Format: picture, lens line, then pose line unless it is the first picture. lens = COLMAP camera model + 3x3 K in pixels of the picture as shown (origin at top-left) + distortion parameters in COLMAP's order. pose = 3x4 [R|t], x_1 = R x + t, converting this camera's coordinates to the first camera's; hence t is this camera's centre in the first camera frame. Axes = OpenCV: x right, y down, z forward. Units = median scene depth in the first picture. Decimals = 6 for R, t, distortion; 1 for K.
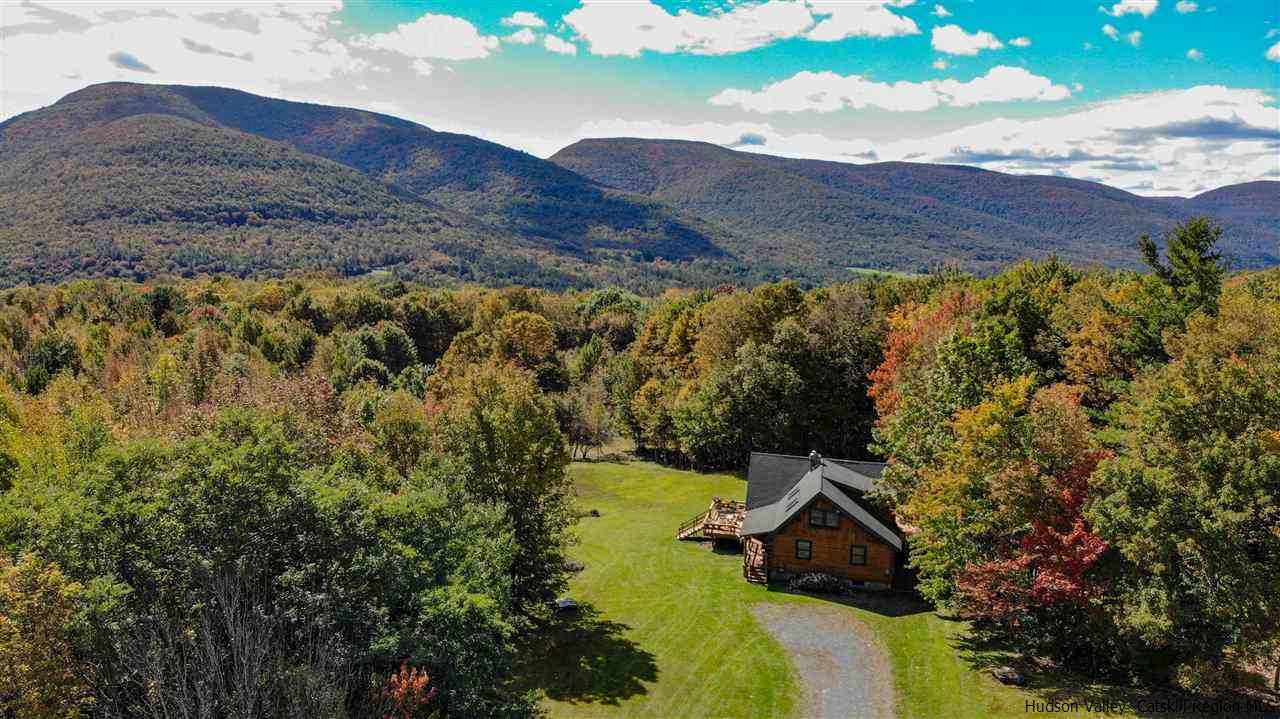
lens RADIAL K [[932.3, 0, 640.0], [0, 932.3, 359.5], [0, 0, 1]] dist [0.130256, -0.321429]
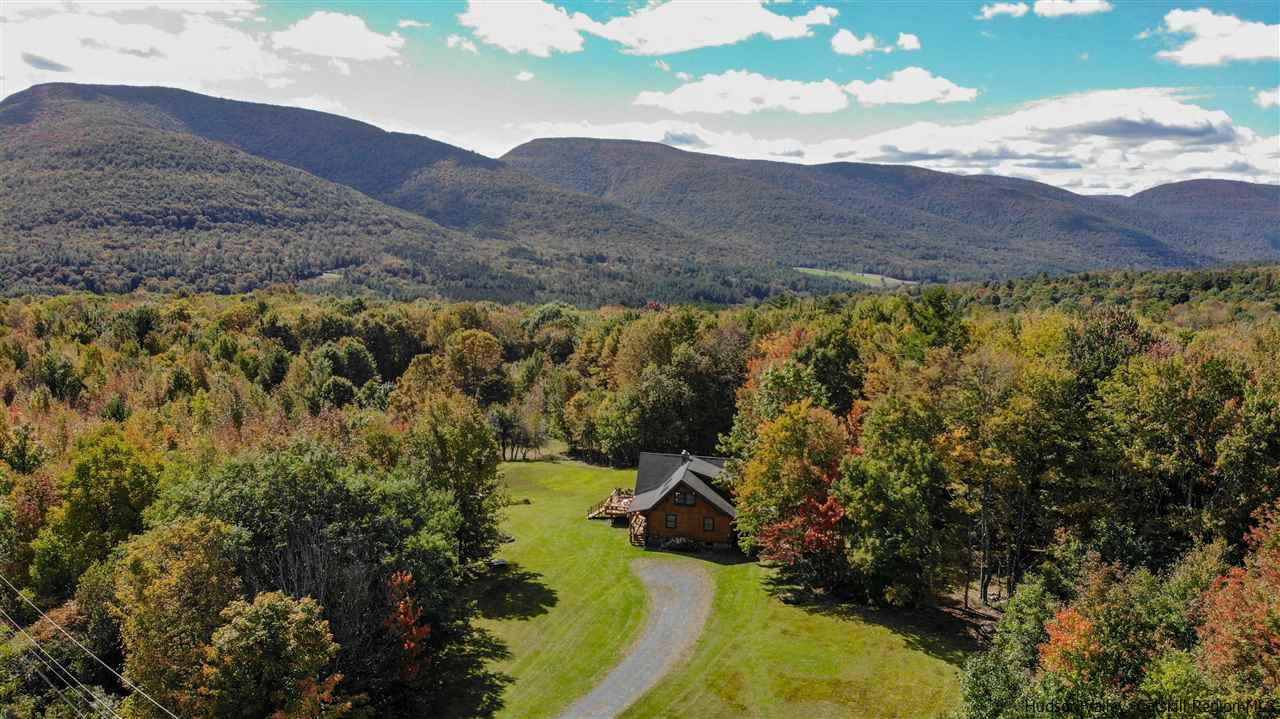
lens RADIAL K [[933.3, 0, 640.0], [0, 933.3, 359.5], [0, 0, 1]] dist [0.108833, -0.253418]
pose [[0.998804, -0.009174, 0.048032, 0.054569], [0.009092, 0.999957, 0.001926, -0.036499], [-0.048048, -0.001487, 0.998844, -0.335389]]
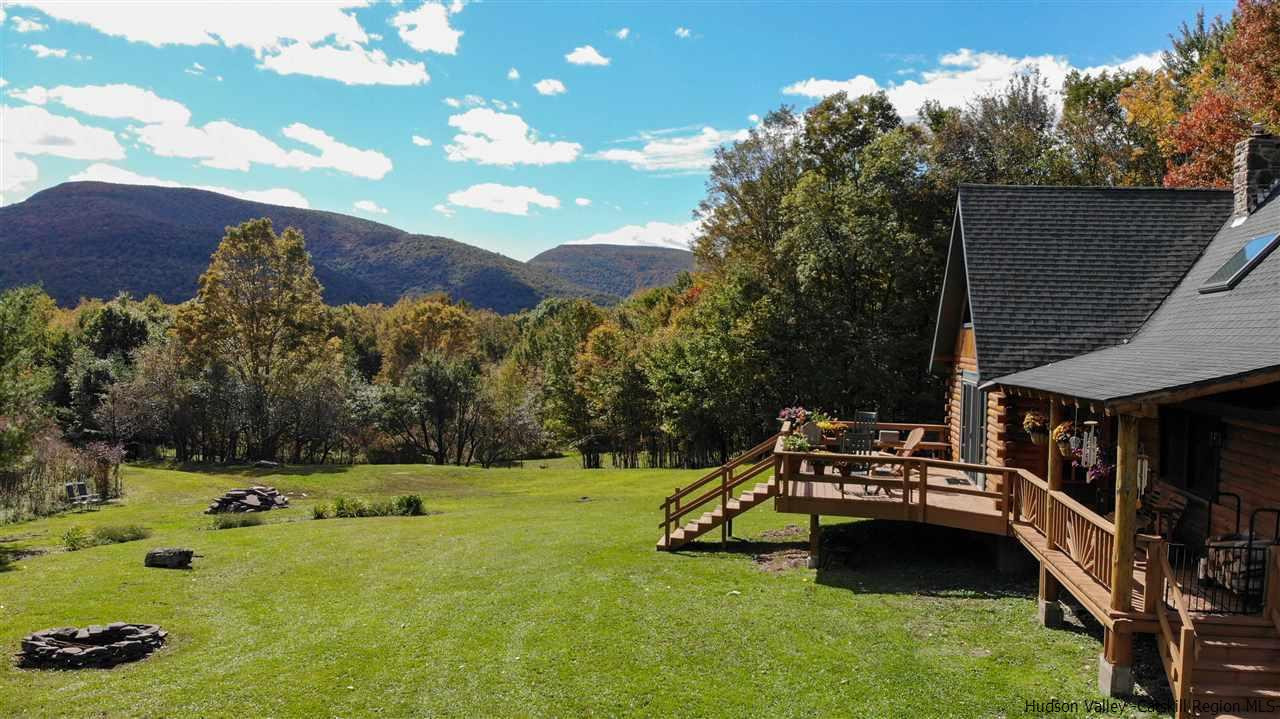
lens RADIAL K [[932.3, 0, 640.0], [0, 932.3, 359.5], [0, 0, 1]] dist [0.130256, -0.321429]
pose [[0.999679, 0.005191, 0.024798, 0.029331], [-0.002315, 0.993407, -0.114614, 0.174142], [-0.025230, 0.114520, 0.993101, 0.760991]]
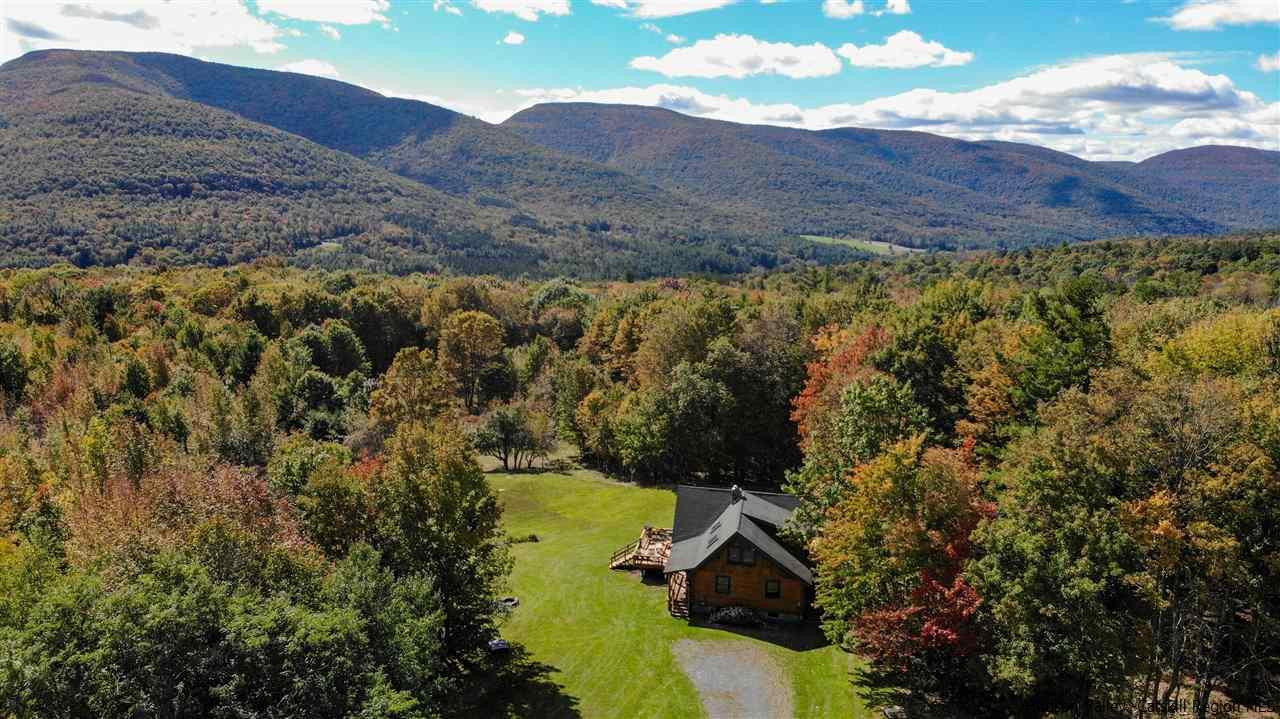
lens RADIAL K [[933.3, 0, 640.0], [0, 933.3, 359.5], [0, 0, 1]] dist [0.108833, -0.253418]
pose [[0.998949, -0.011712, 0.044318, 0.030526], [0.010122, 0.999303, 0.035919, -0.081368], [-0.044708, -0.035433, 0.998372, -0.048210]]
